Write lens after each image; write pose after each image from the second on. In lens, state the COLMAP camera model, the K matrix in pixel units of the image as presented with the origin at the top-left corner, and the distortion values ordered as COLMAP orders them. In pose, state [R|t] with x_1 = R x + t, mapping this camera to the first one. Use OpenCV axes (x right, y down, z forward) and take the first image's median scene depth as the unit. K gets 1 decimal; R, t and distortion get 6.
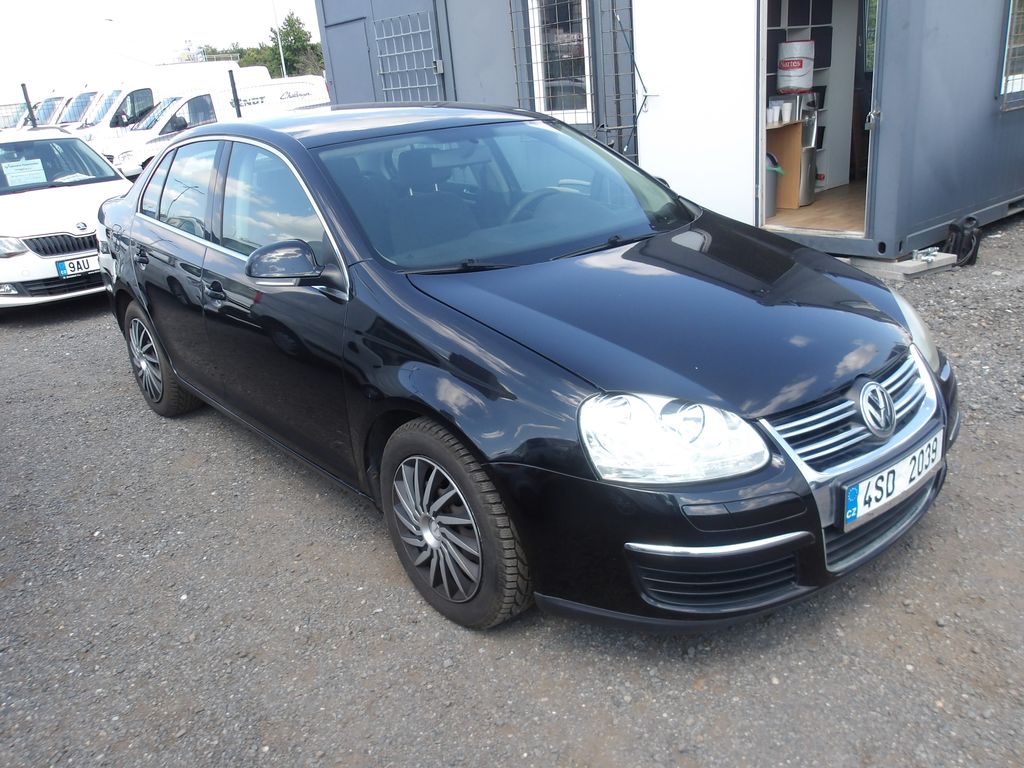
lens RADIAL K [[815.3, 0, 512.0], [0, 815.3, 384.0], [0, 0, 1]] dist [0.006353, -0.017430]
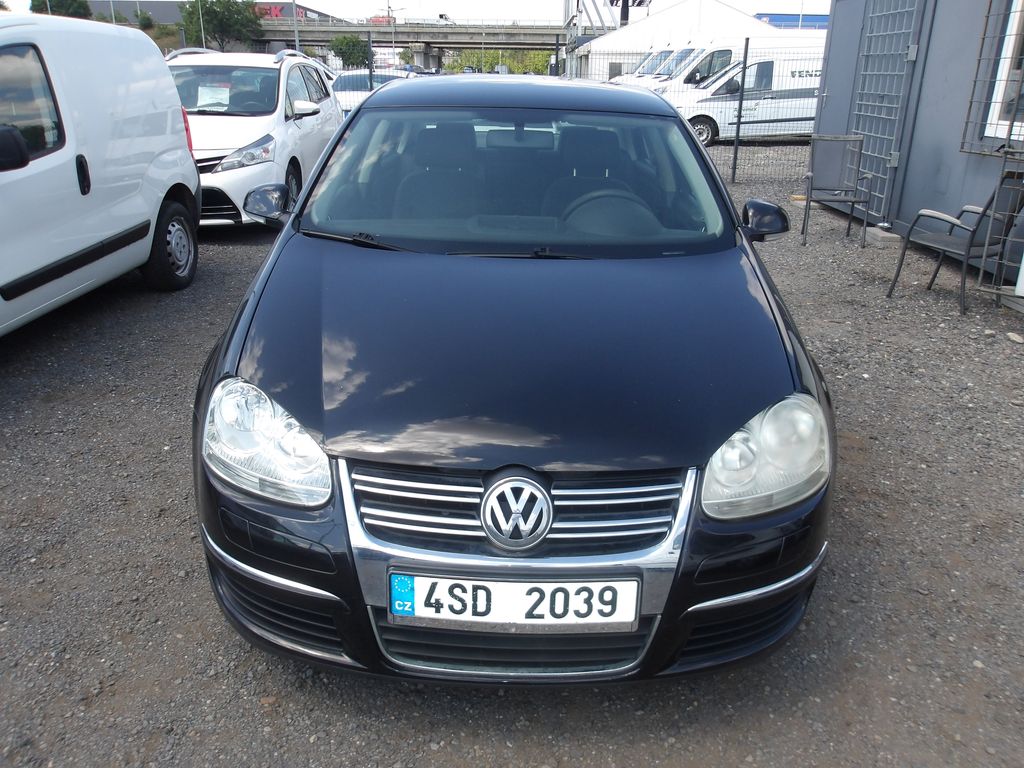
lens RADIAL K [[815.3, 0, 512.0], [0, 815.3, 384.0], [0, 0, 1]] dist [0.006353, -0.017430]
pose [[0.770523, 0.315215, -0.554016, 0.868640], [-0.295904, 0.946723, 0.127108, -0.193291], [0.564566, 0.065996, 0.822745, 0.341056]]
